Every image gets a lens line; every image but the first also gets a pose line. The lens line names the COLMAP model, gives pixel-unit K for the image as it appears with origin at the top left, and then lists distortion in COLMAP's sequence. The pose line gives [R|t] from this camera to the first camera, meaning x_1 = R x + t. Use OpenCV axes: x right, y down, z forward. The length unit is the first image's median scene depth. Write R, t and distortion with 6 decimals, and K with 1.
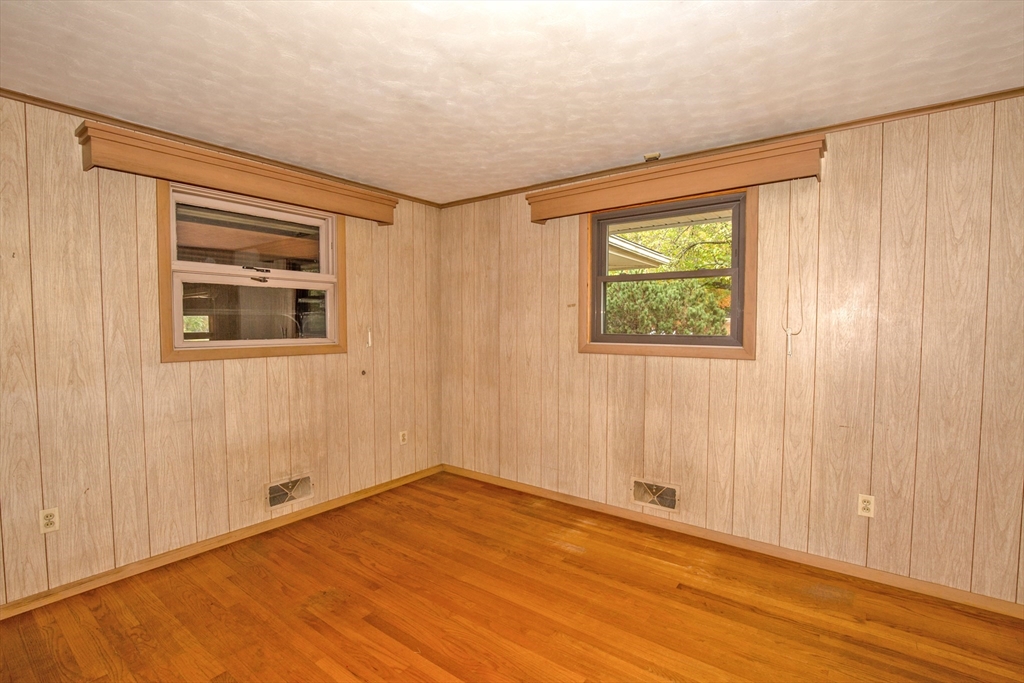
lens RADIAL K [[477.6, 0, 514.8], [0, 477.6, 343.0], [0, 0, 1]] dist [-0.037451, 0.007459]
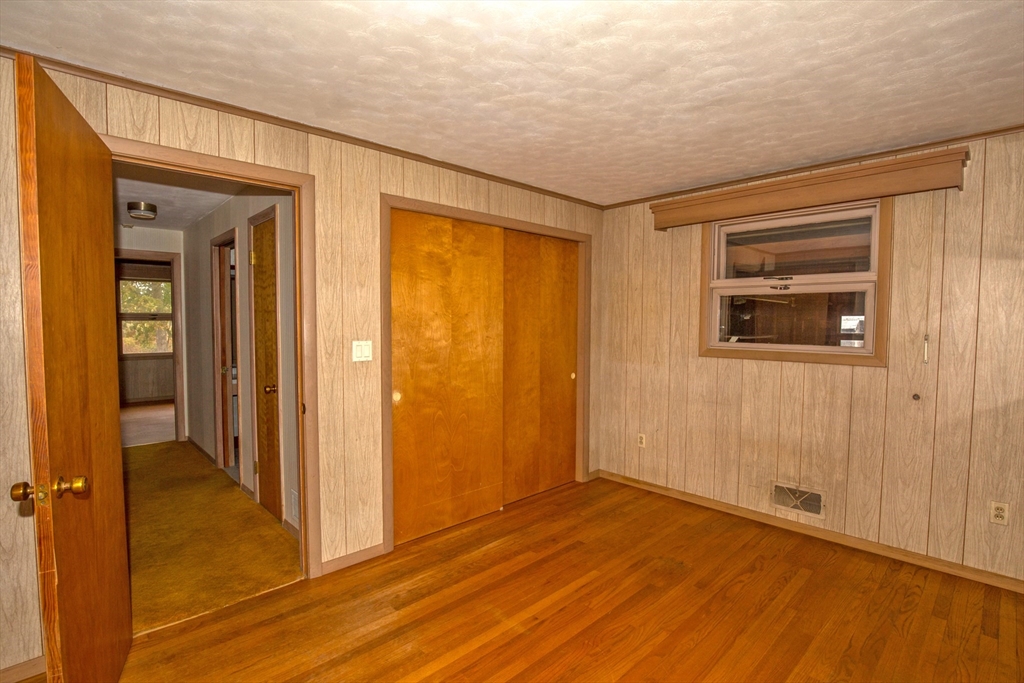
lens RADIAL K [[477.6, 0, 514.8], [0, 477.6, 343.0], [0, 0, 1]] dist [-0.037451, 0.007459]
pose [[-0.152917, 0.037686, -0.987520, 0.628000], [-0.052496, 0.997552, 0.046198, -0.029036], [0.986844, 0.058905, -0.150564, 0.602596]]
